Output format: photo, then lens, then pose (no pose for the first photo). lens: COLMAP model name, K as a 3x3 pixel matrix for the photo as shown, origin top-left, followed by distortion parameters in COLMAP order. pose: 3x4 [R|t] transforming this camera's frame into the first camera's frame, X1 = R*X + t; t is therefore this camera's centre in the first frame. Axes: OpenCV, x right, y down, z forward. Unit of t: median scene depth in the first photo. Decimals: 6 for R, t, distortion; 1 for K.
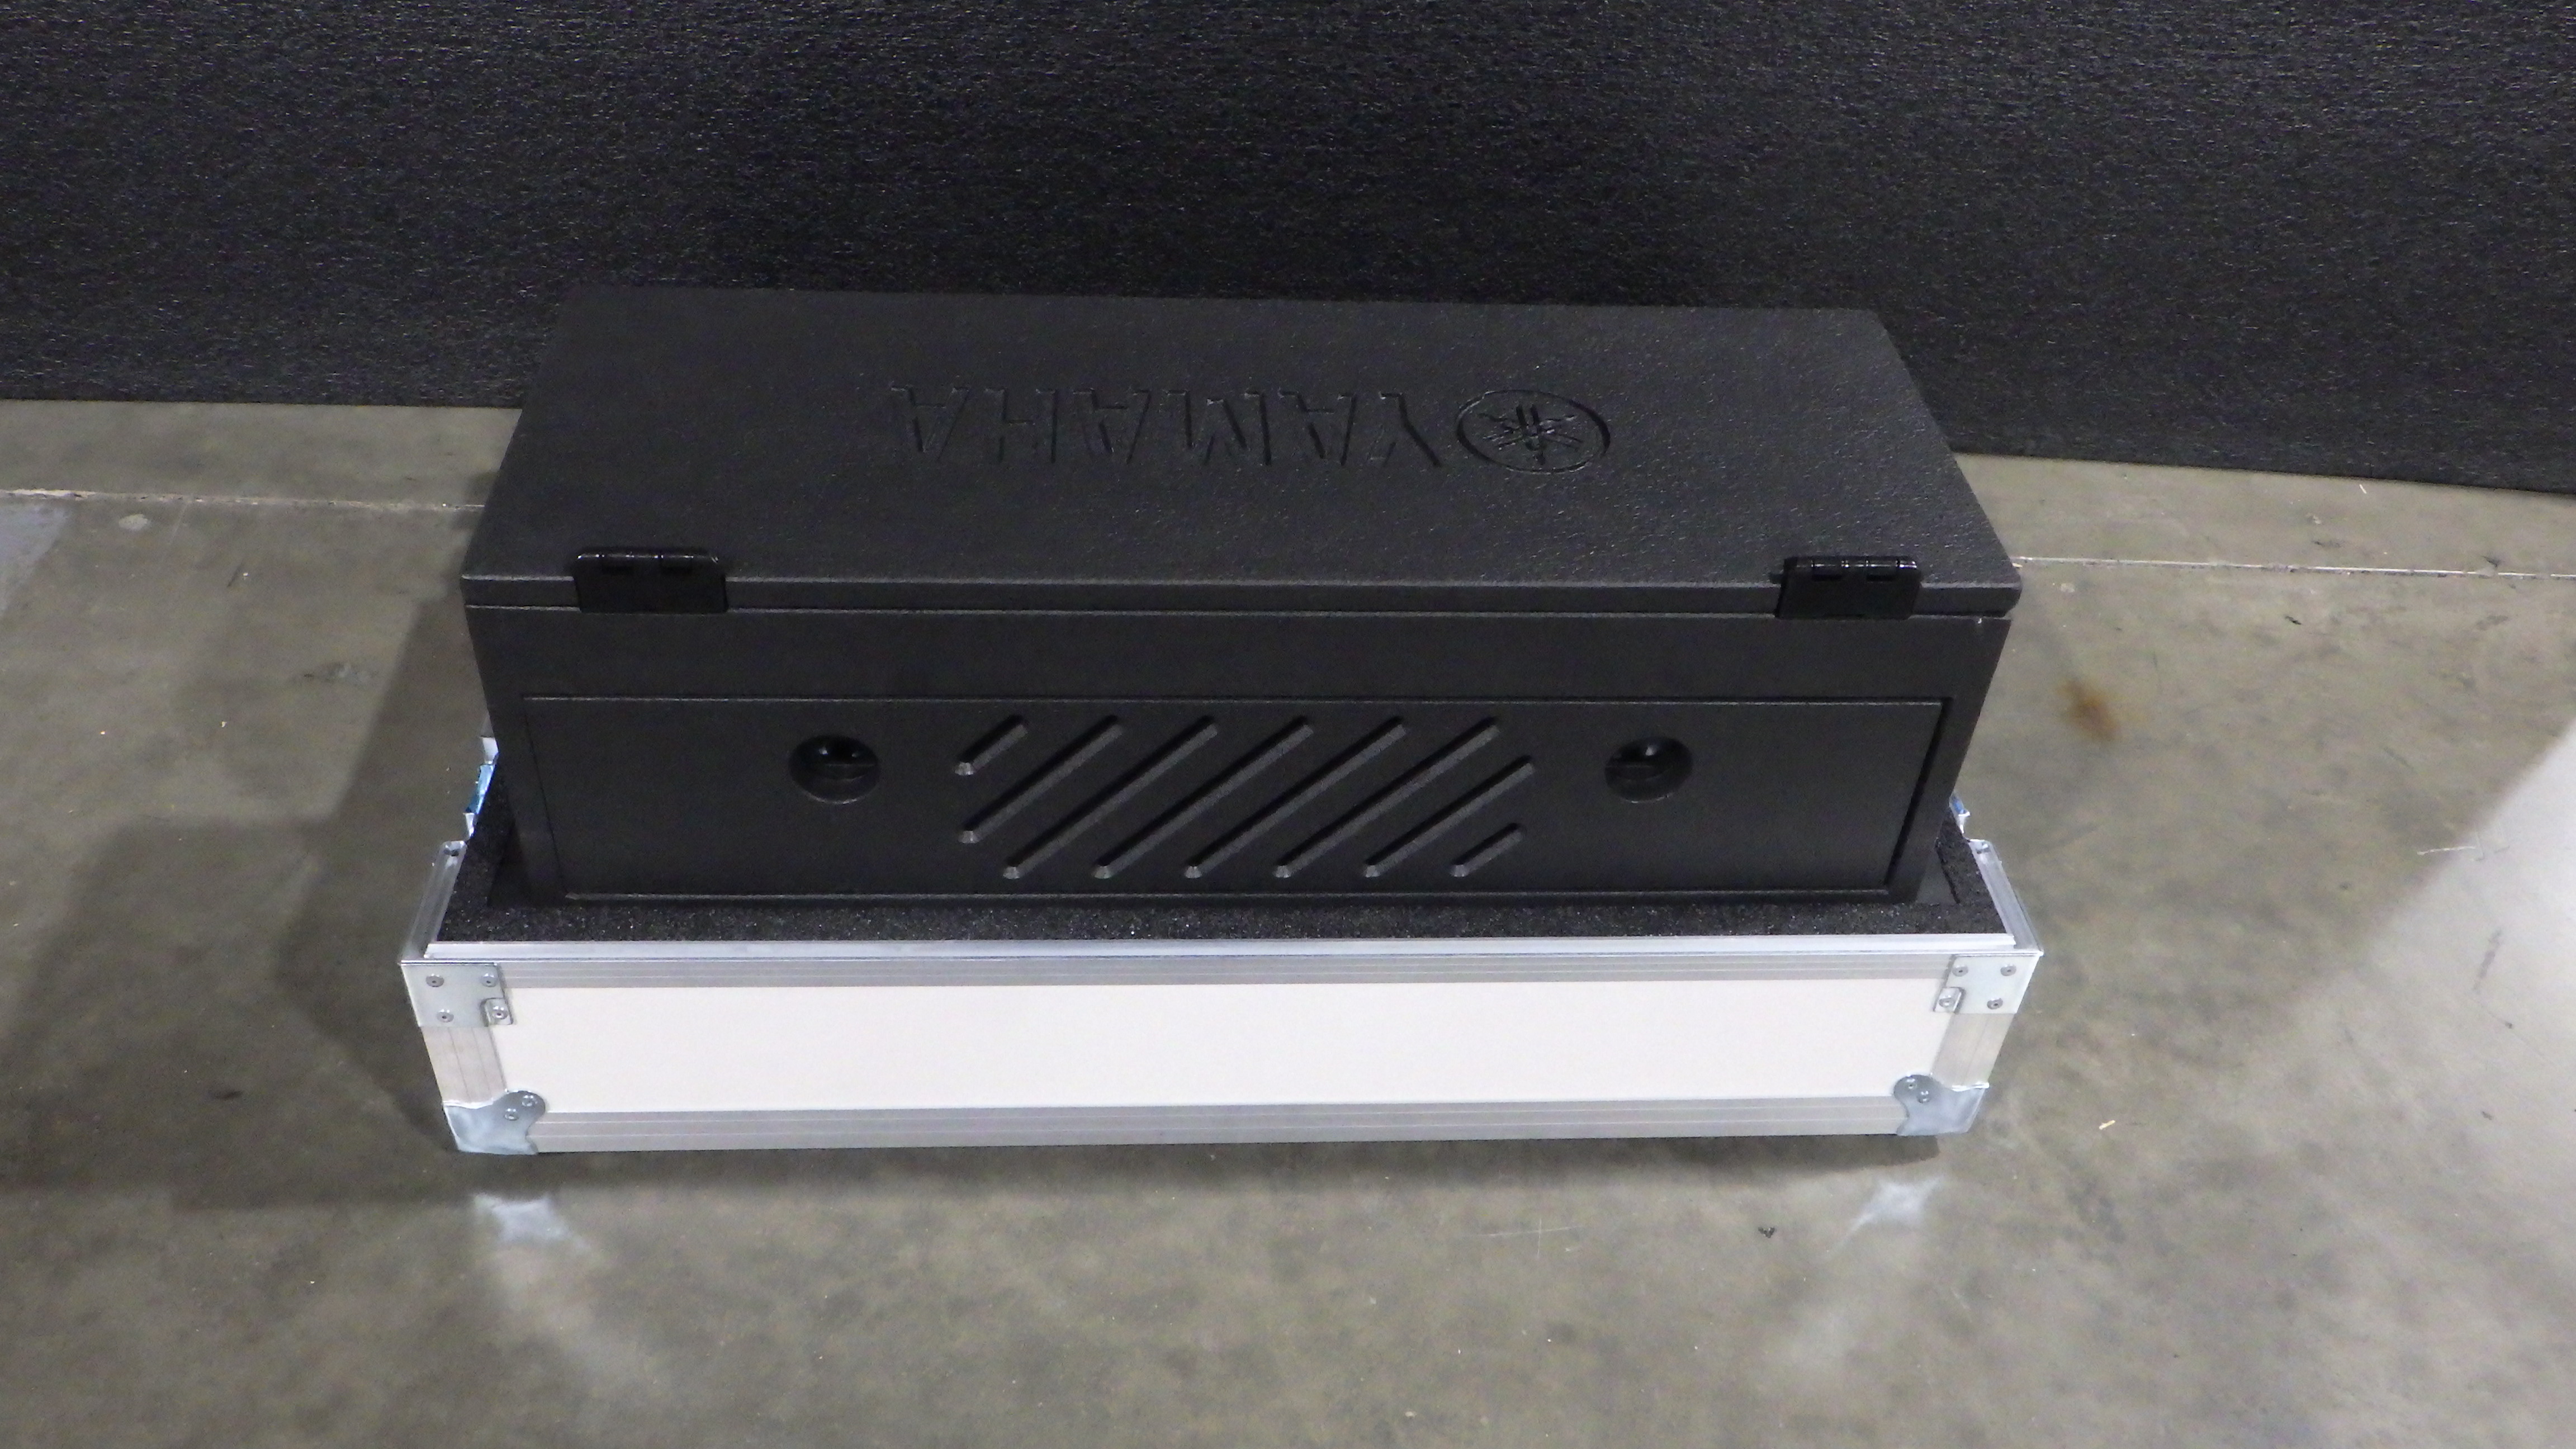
lens RADIAL K [[2155.7, 0, 1285.0], [0, 2155.7, 698.9], [0, 0, 1]] dist [-0.002278, -0.000486]
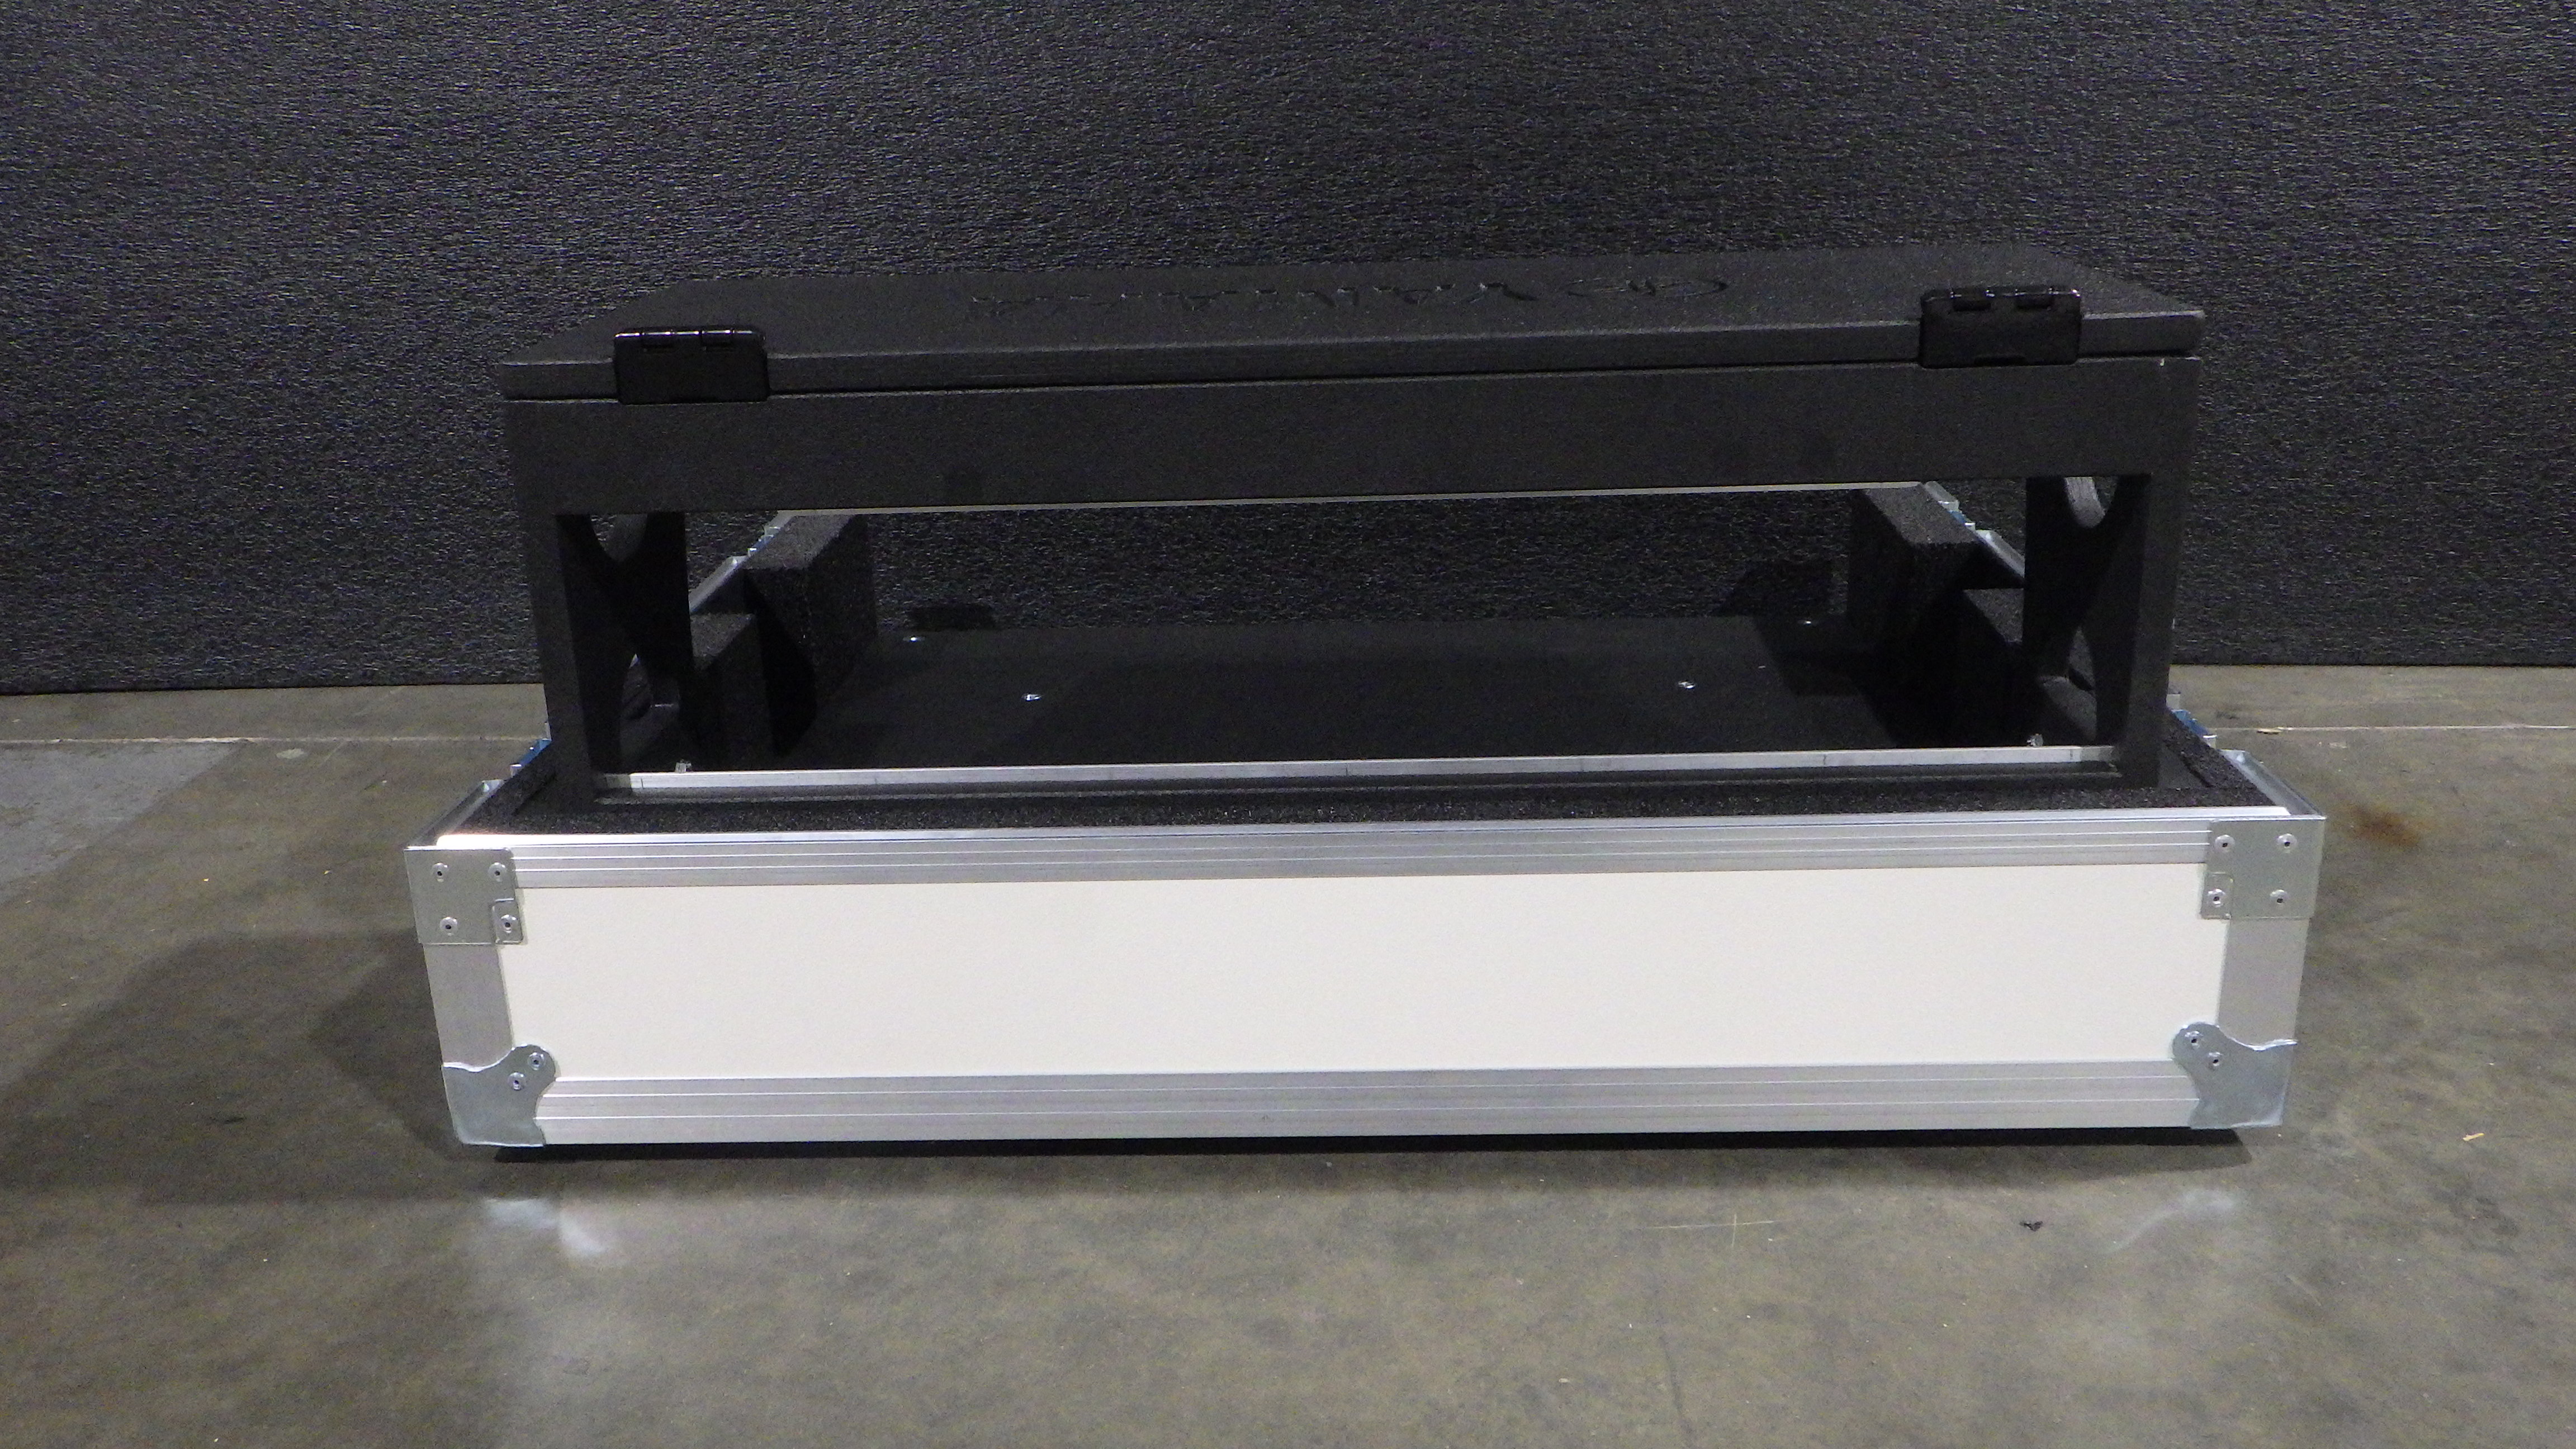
lens RADIAL K [[2155.7, 0, 1280.6], [0, 2155.7, 686.9], [0, 0, 1]] dist [-0.002278, -0.000486]
pose [[0.991349, -0.053738, -0.119750, 0.043270], [0.005489, 0.928523, -0.371235, 0.266407], [0.131140, 0.367366, 0.920785, 0.129366]]
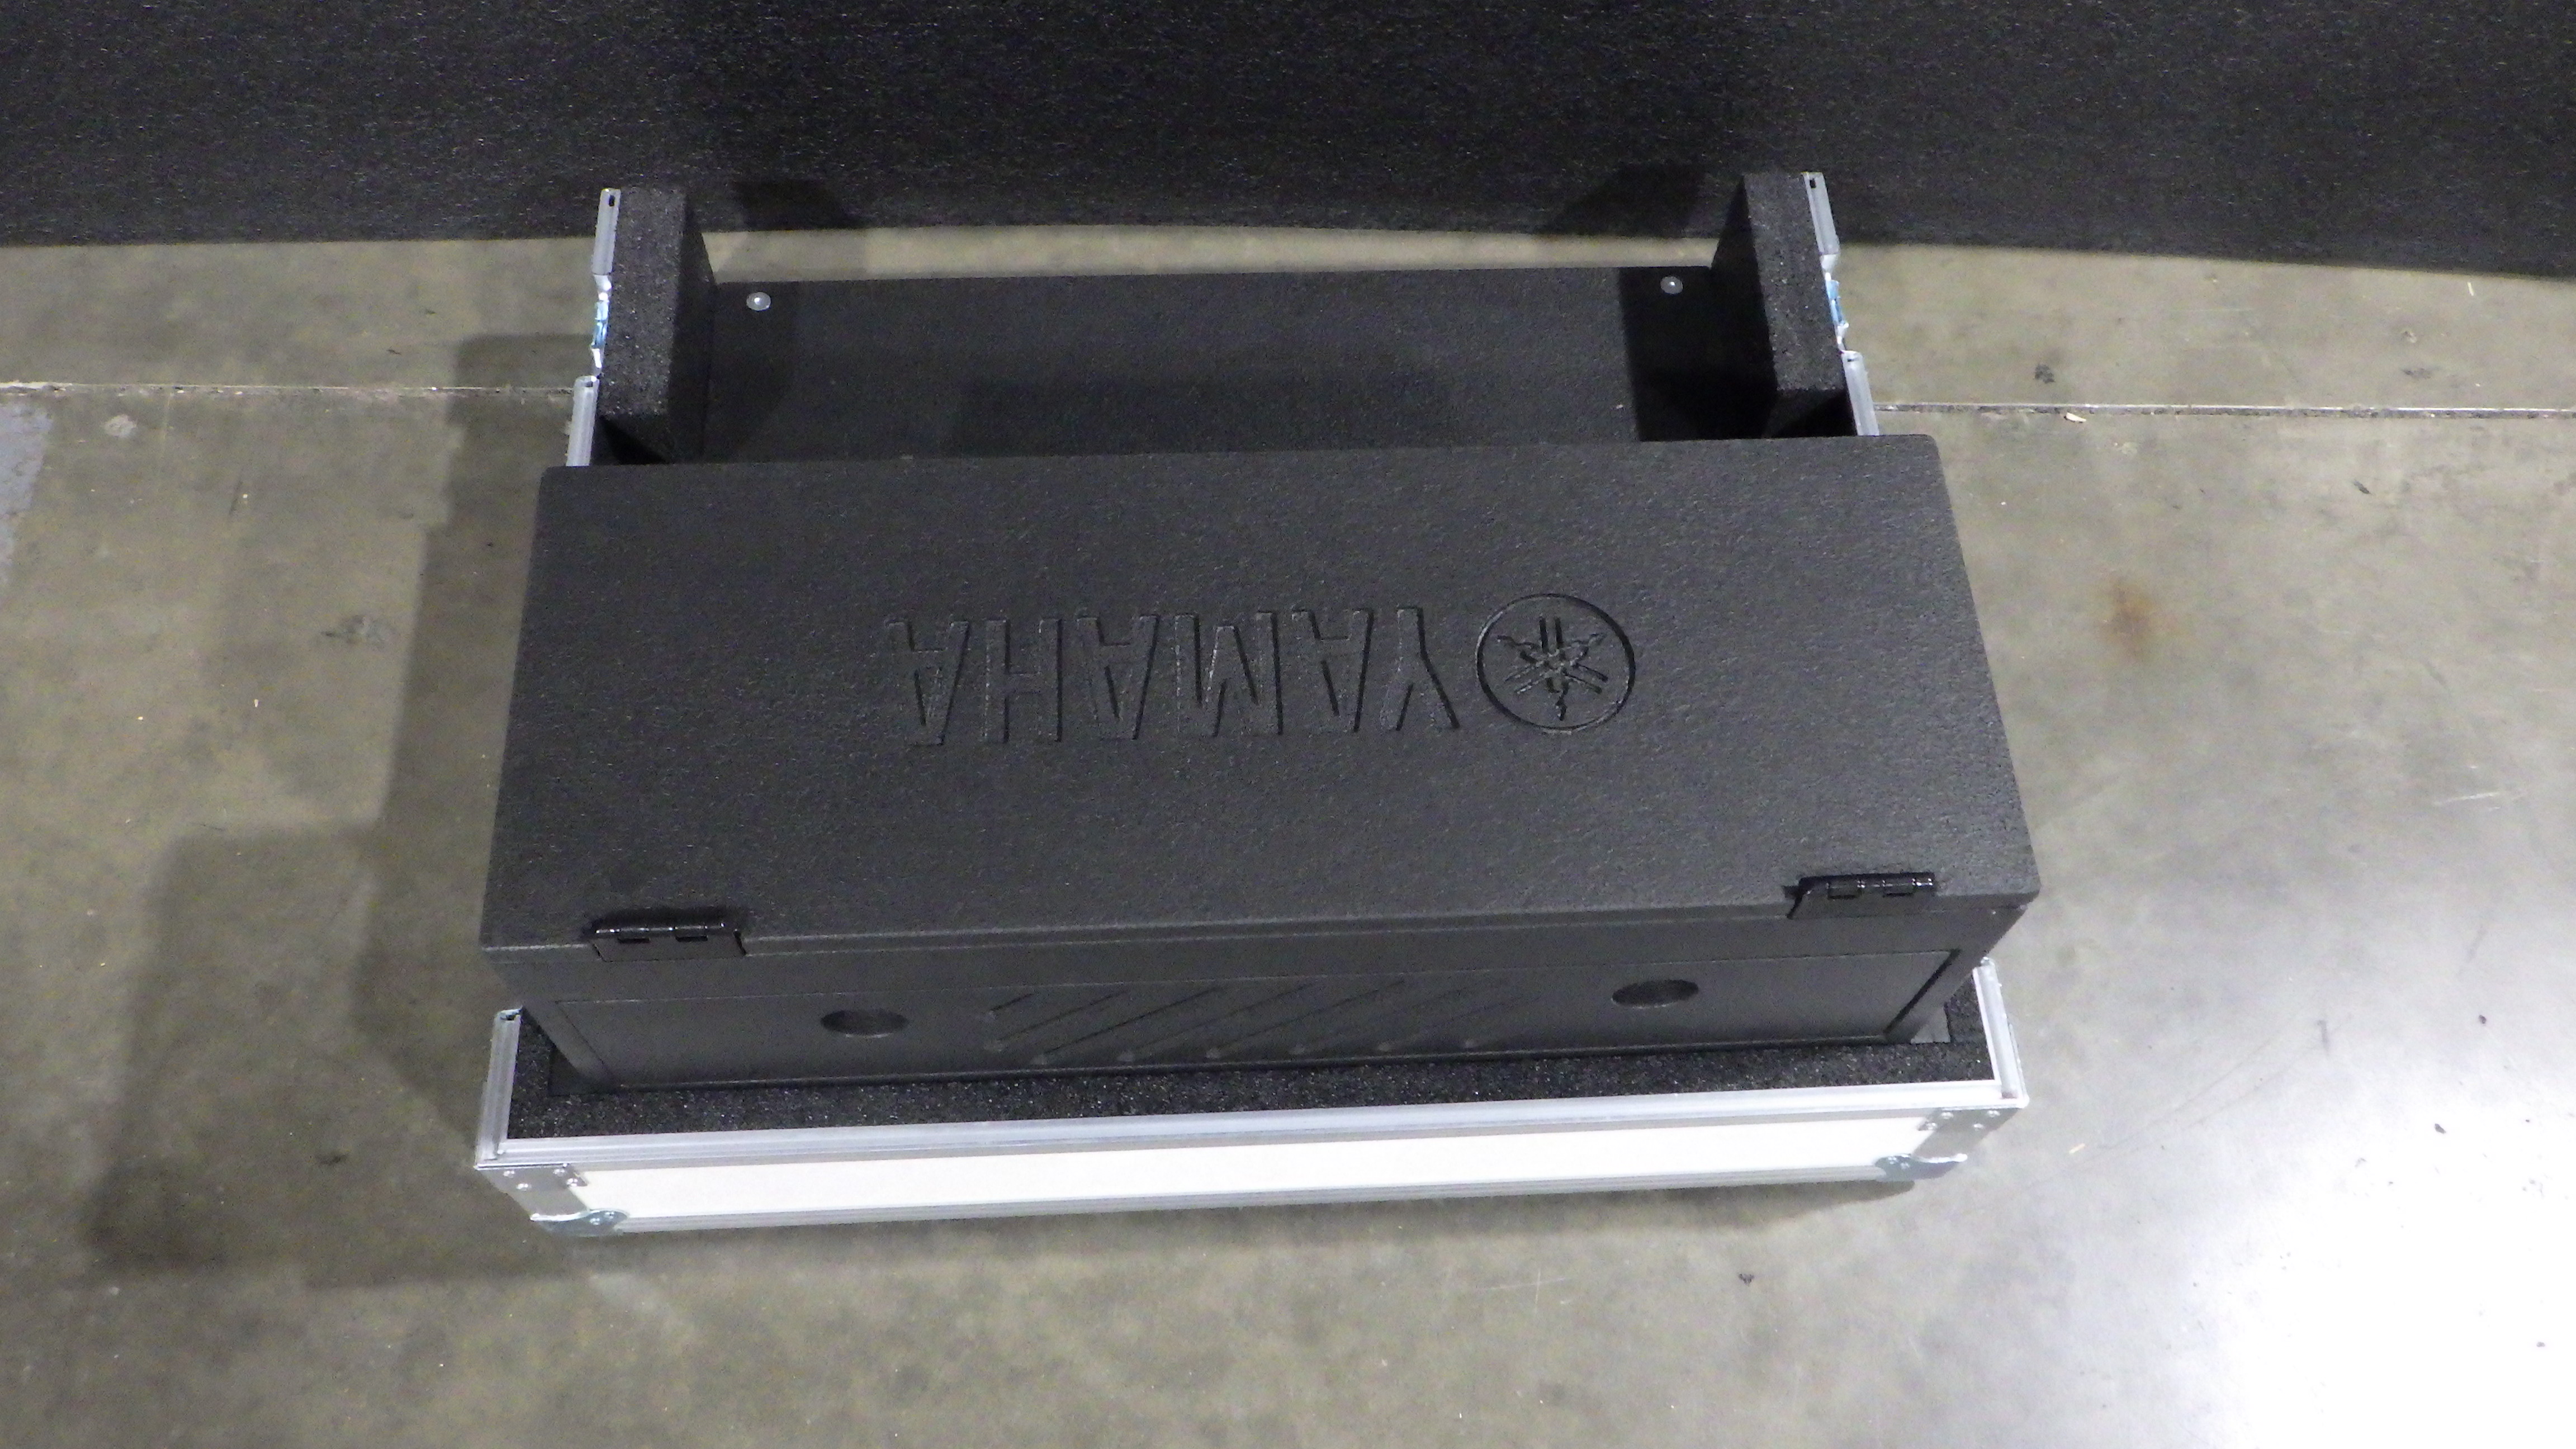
lens RADIAL K [[2155.7, 0, 1287.0], [0, 2155.7, 713.7], [0, 0, 1]] dist [-0.002278, -0.000486]
pose [[0.999723, -0.001943, -0.023438, 0.012331], [0.010698, 0.925075, 0.379633, -0.328353], [0.020944, -0.379779, 0.924840, 0.068177]]
